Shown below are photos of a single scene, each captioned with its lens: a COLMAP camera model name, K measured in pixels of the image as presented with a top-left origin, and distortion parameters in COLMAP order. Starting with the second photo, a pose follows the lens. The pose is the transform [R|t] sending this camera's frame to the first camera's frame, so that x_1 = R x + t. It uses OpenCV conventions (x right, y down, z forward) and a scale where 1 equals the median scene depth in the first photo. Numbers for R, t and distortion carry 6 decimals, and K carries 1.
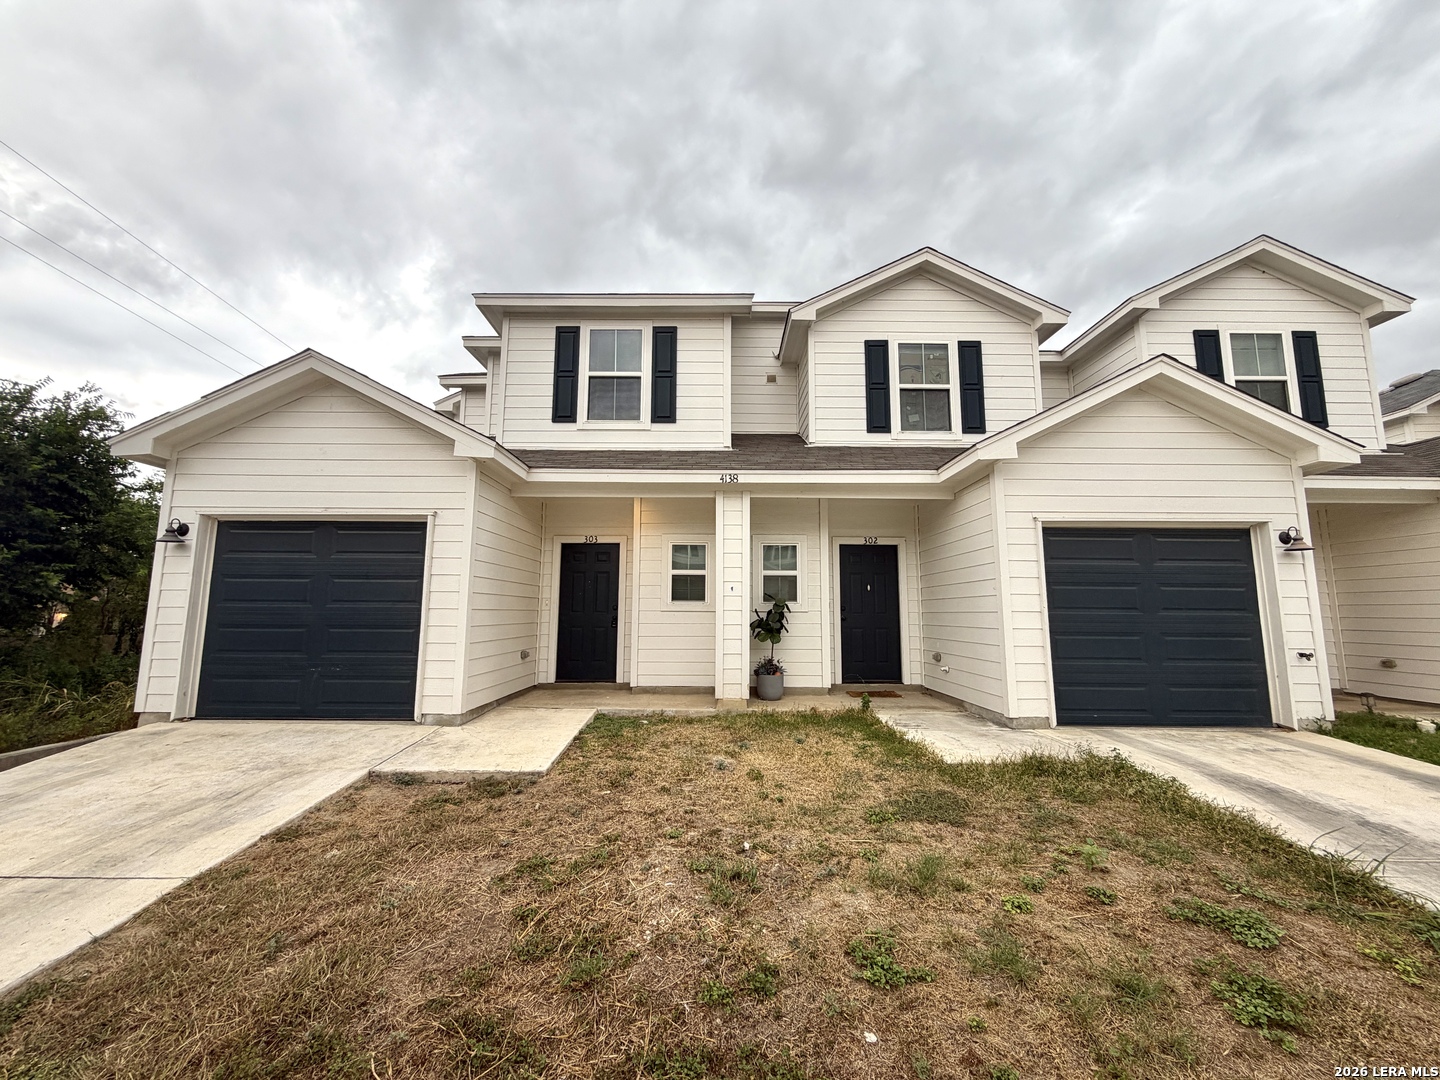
lens RADIAL K [[570.2, 0, 716.6], [0, 570.2, 539.9], [0, 0, 1]] dist [-0.001404, -0.000082]
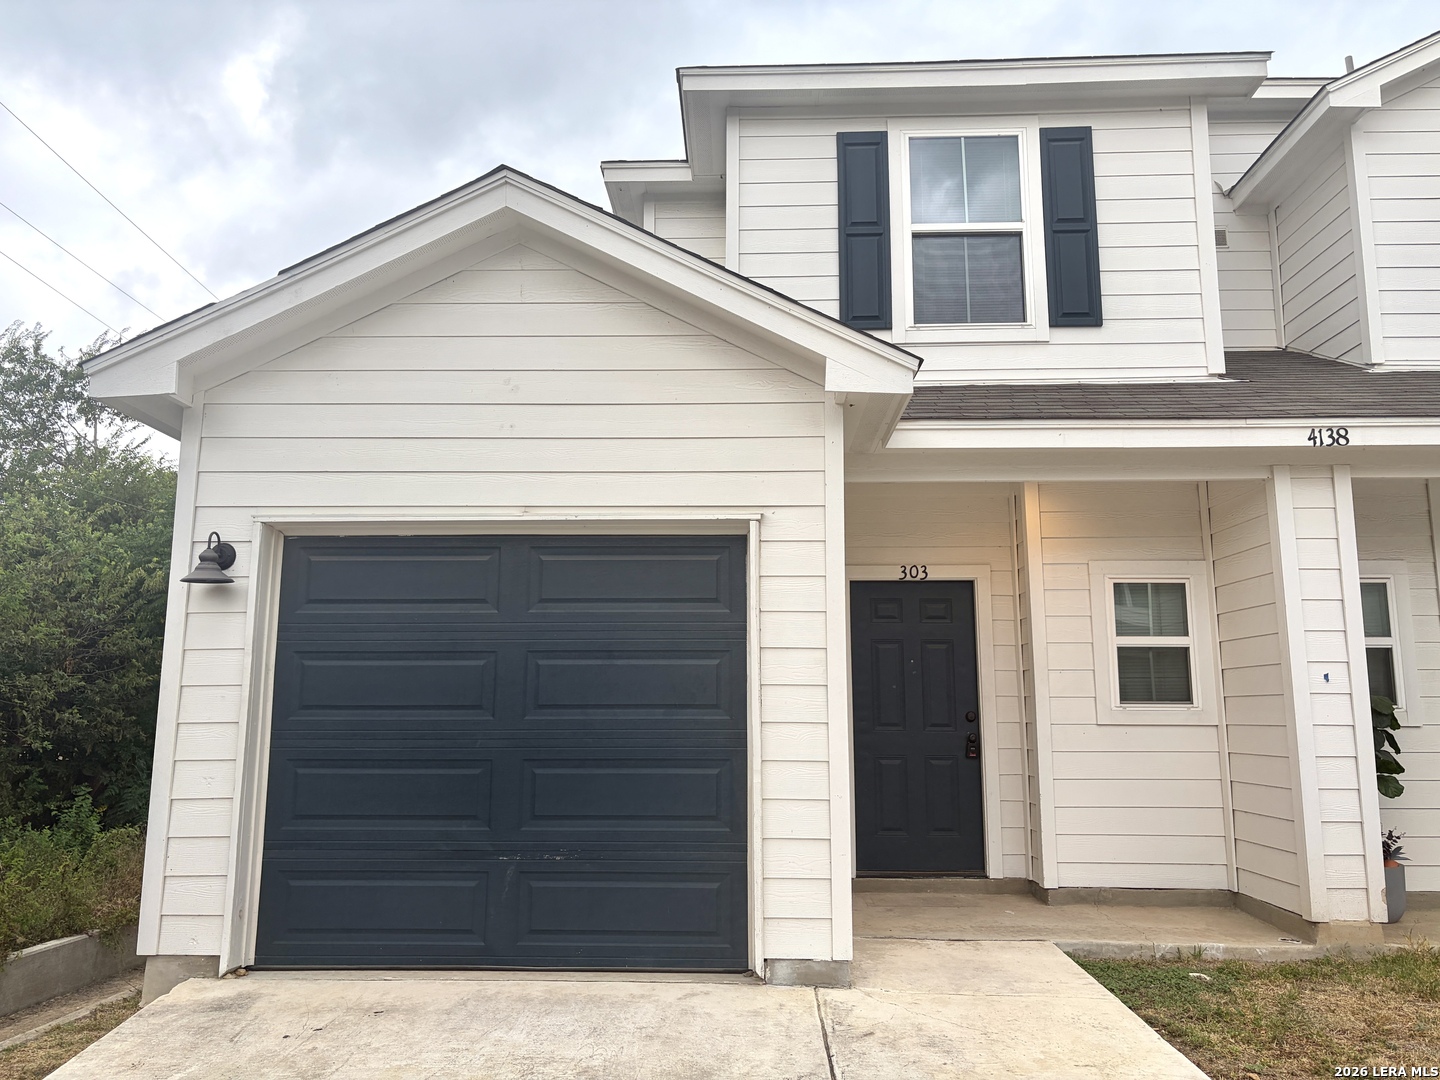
lens RADIAL K [[1087.4, 0, 720.0], [0, 1087.4, 540.0], [0, 0, 1]] dist [0.027302, -0.011798]
pose [[0.999438, -0.007812, -0.032609, -0.381989], [0.006657, 0.999352, -0.035368, 0.002881], [0.032864, 0.035131, 0.998842, 0.090650]]
